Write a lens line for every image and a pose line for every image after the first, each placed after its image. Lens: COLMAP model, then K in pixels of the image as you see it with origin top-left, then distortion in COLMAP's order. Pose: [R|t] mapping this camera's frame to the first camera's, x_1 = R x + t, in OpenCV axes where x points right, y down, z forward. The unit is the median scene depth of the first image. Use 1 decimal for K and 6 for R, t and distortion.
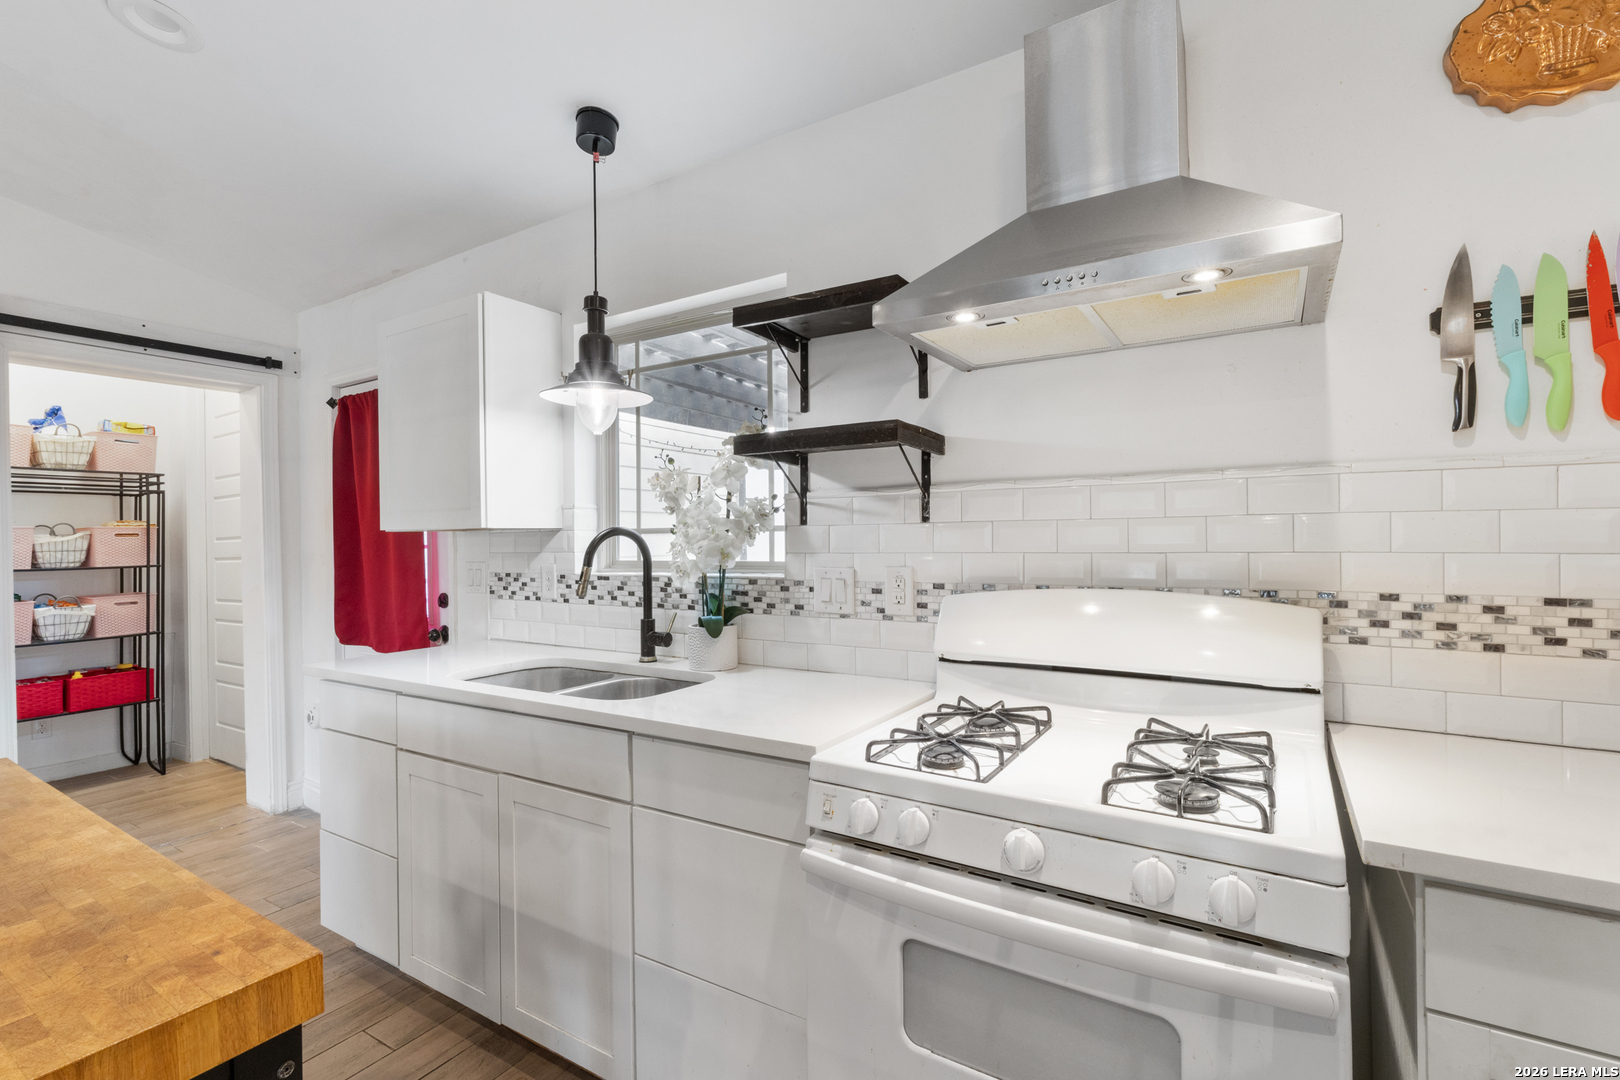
lens RADIAL K [[726.6, 0, 805.8], [0, 726.6, 538.0], [0, 0, 1]] dist [-0.001899, 0.000552]
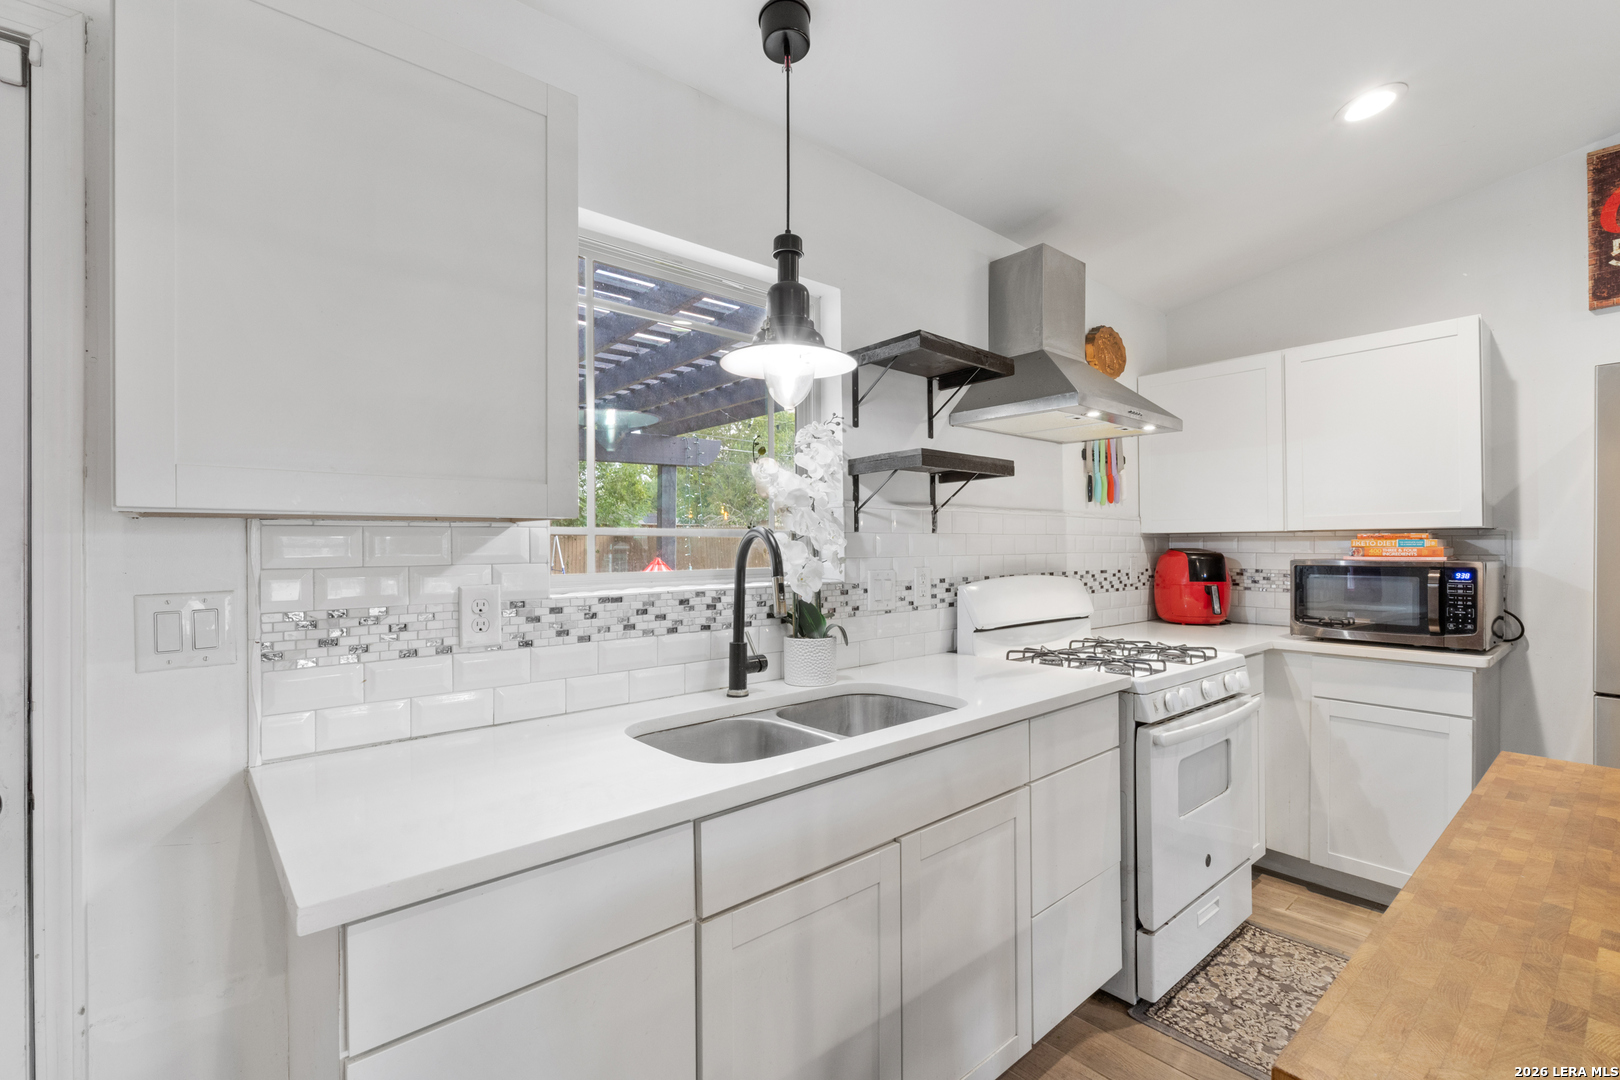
lens RADIAL K [[726.6, 0, 801.9], [0, 726.6, 542.4], [0, 0, 1]] dist [-0.001899, 0.000552]
pose [[0.296512, 0.017524, 0.954868, -1.043338], [0.003198, 0.999808, -0.019342, 0.018311], [-0.955024, 0.008789, 0.296399, 0.751274]]
